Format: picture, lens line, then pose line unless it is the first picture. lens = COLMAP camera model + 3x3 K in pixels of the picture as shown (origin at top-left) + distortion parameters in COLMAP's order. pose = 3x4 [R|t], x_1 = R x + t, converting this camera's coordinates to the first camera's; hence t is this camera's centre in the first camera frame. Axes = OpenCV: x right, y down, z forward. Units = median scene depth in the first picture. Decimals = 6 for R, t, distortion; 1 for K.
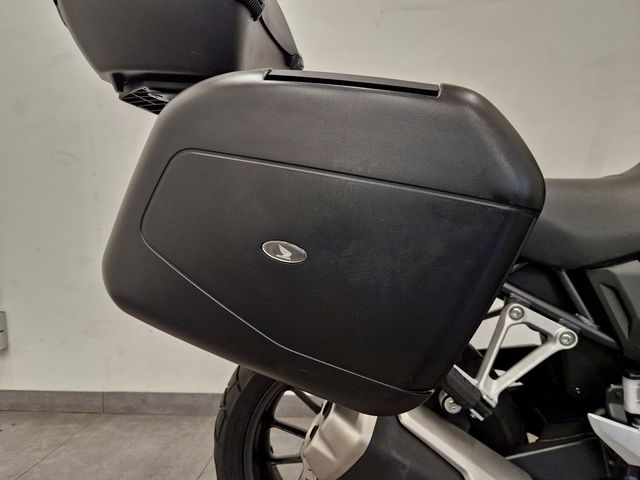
lens RADIAL K [[443.2, 0, 318.3], [0, 443.2, 239.9], [0, 0, 1]] dist [0.006280, 0.002030]
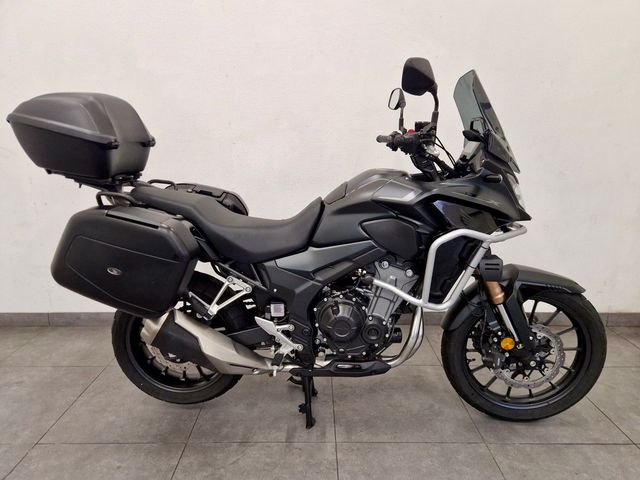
lens RADIAL K [[428.3, 0, 318.8], [0, 428.3, 236.0], [0, 0, 1]] dist [0.059050, -0.038840]
pose [[0.991189, 0.002880, 0.132426, 0.625314], [-0.025201, 0.985603, 0.167187, -0.505754], [-0.130037, -0.169051, 0.976991, -1.423772]]
